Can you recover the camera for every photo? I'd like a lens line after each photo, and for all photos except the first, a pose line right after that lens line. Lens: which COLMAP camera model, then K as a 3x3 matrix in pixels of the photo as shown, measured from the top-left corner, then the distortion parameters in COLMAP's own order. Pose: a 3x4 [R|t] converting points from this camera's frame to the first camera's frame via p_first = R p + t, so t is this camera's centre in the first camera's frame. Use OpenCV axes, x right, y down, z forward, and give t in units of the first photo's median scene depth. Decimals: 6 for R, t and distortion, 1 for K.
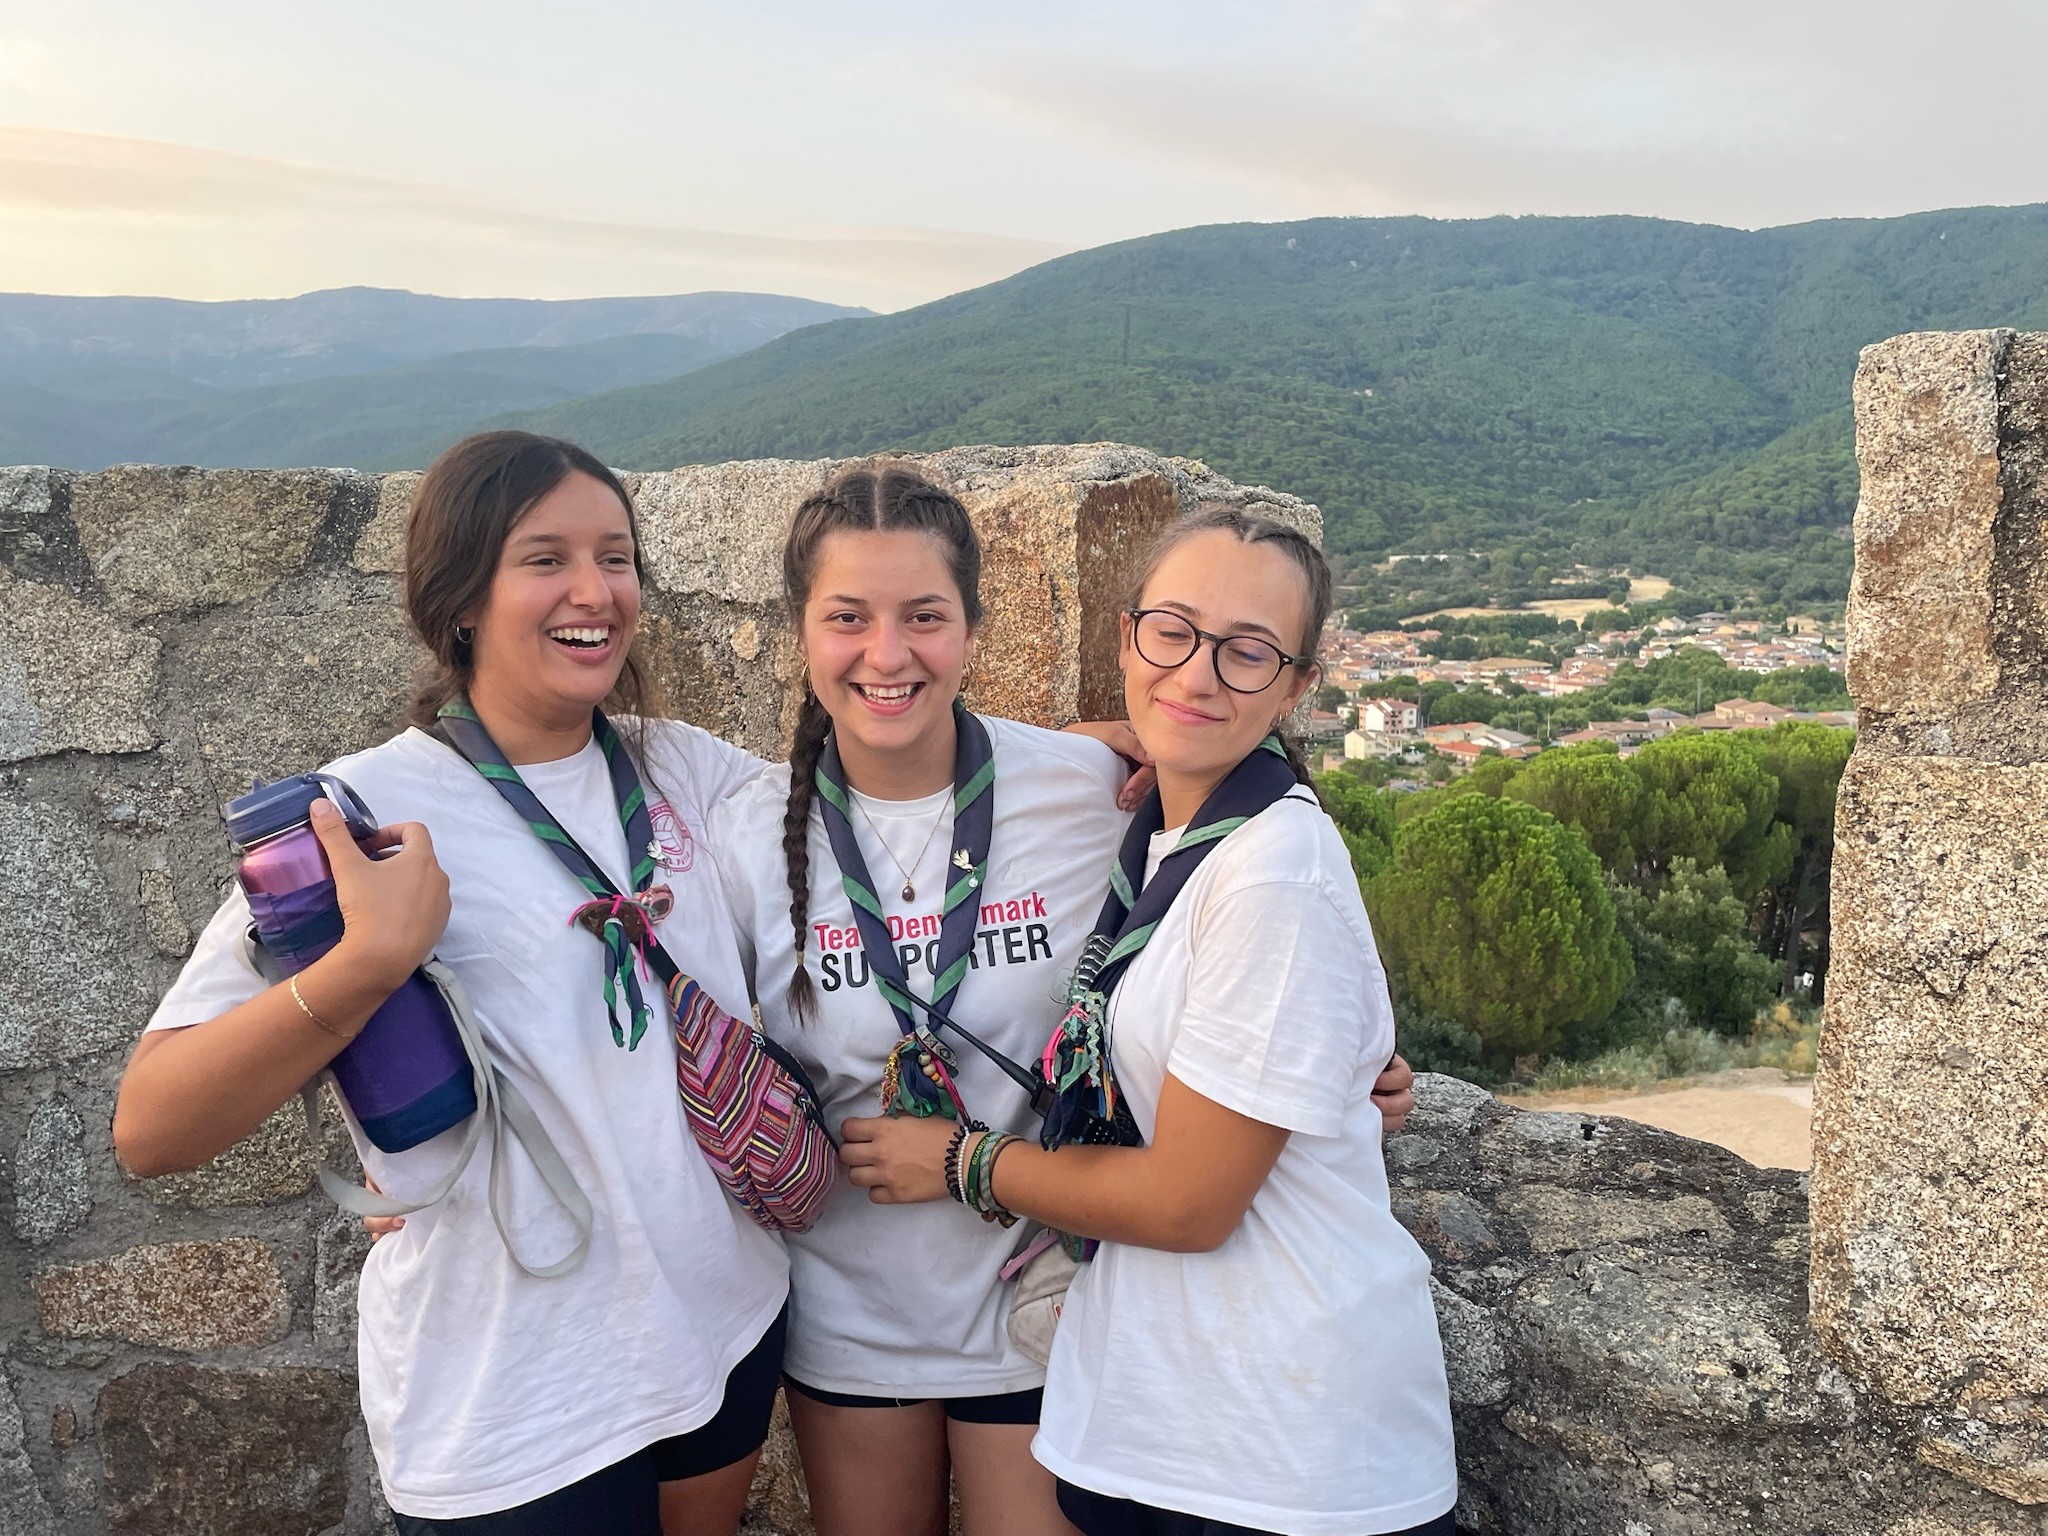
lens RADIAL K [[1544.0, 0, 1036.2], [0, 1544.0, 768.1], [0, 0, 1]] dist [0.088968, -0.109160]
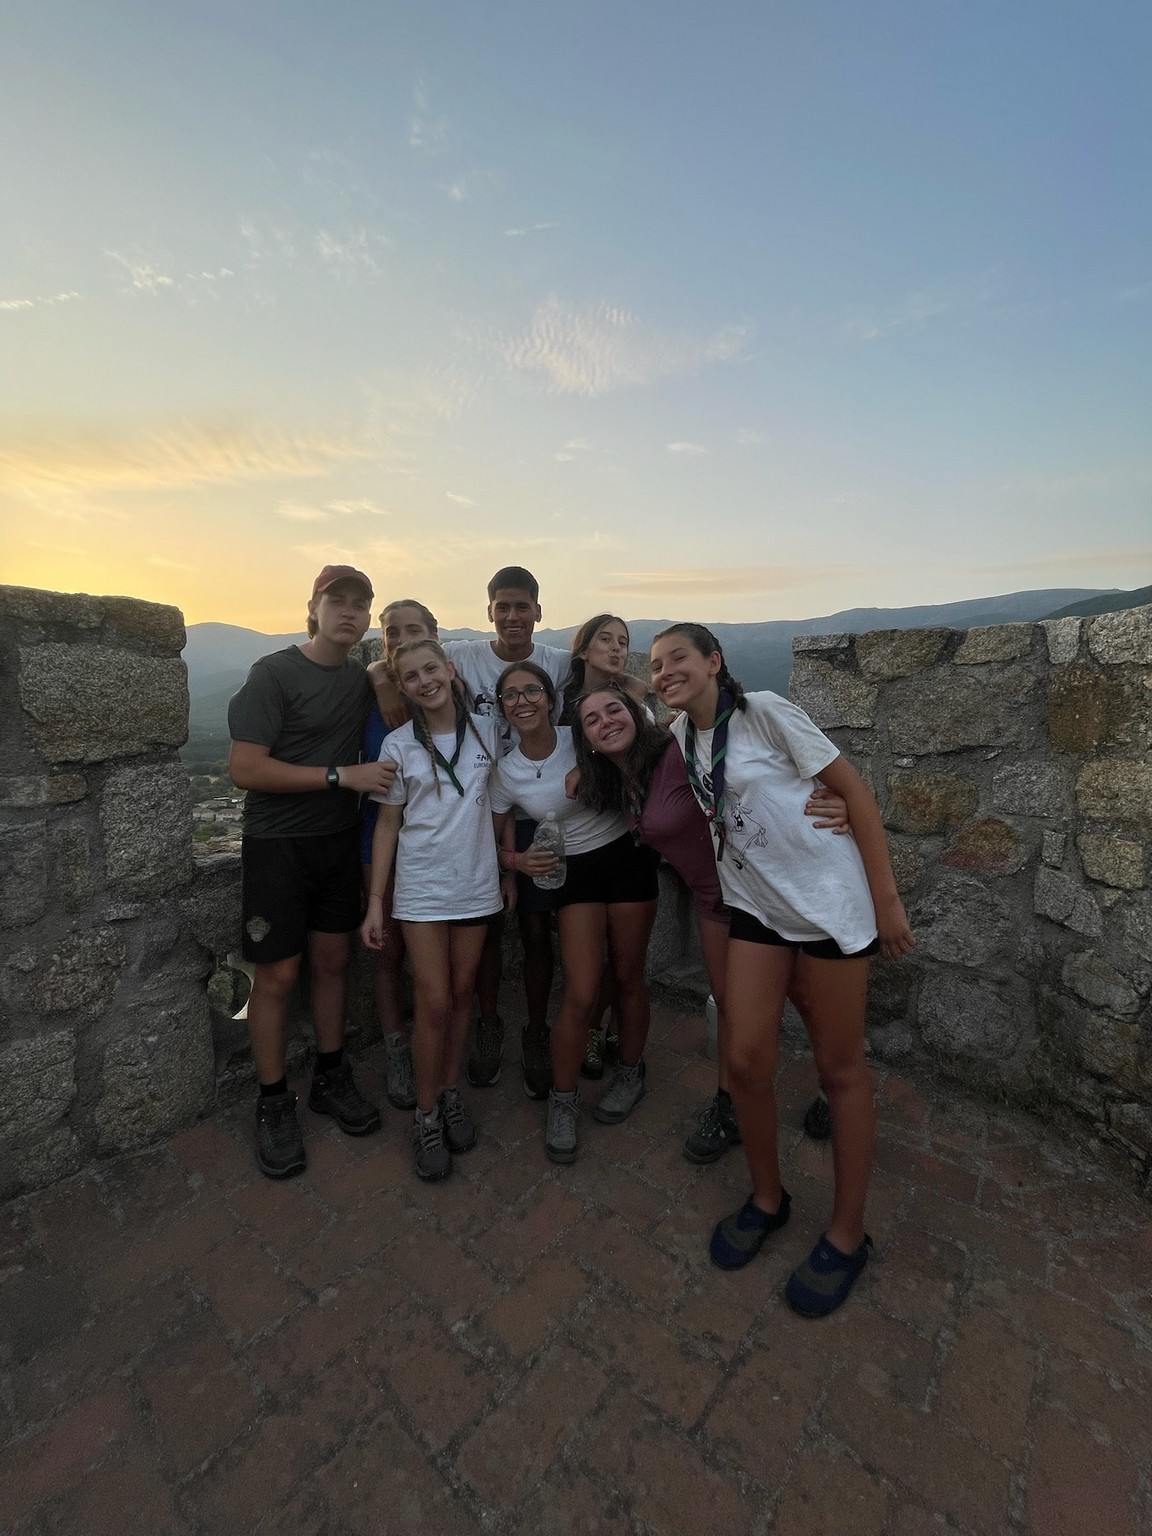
lens RADIAL K [[622.0, 0, 575.1], [0, 622.0, 768.0], [0, 0, 1]] dist [-0.002511, -0.000739]
pose [[0.688476, 0.073952, -0.721479, -0.103591], [-0.108886, 0.994052, -0.002015, 0.127839], [0.717039, 0.079946, 0.692433, -0.191760]]
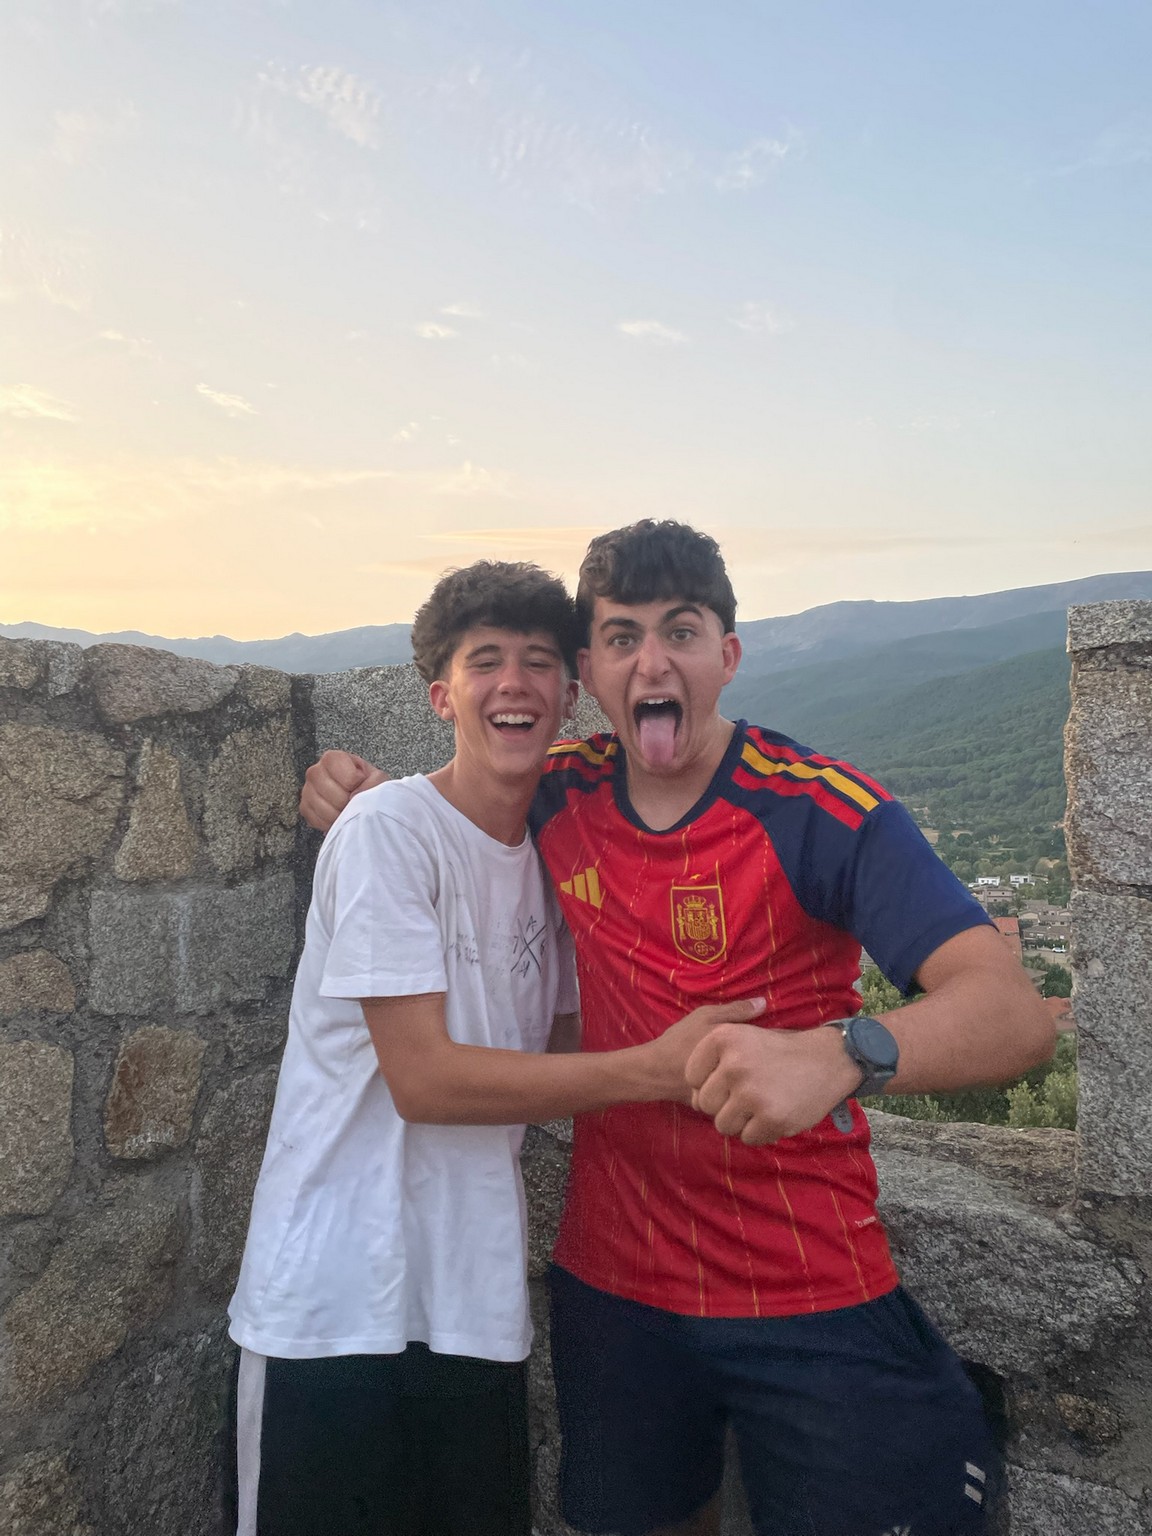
lens RADIAL K [[1158.0, 0, 576.5], [0, 1158.0, 754.4], [0, 0, 1]] dist [0.088968, -0.109160]
pose [[0.813716, -0.020804, -0.580890, -0.535878], [-0.070937, 0.988335, -0.134766, 0.044082], [0.576918, 0.150868, 0.802748, 0.157117]]
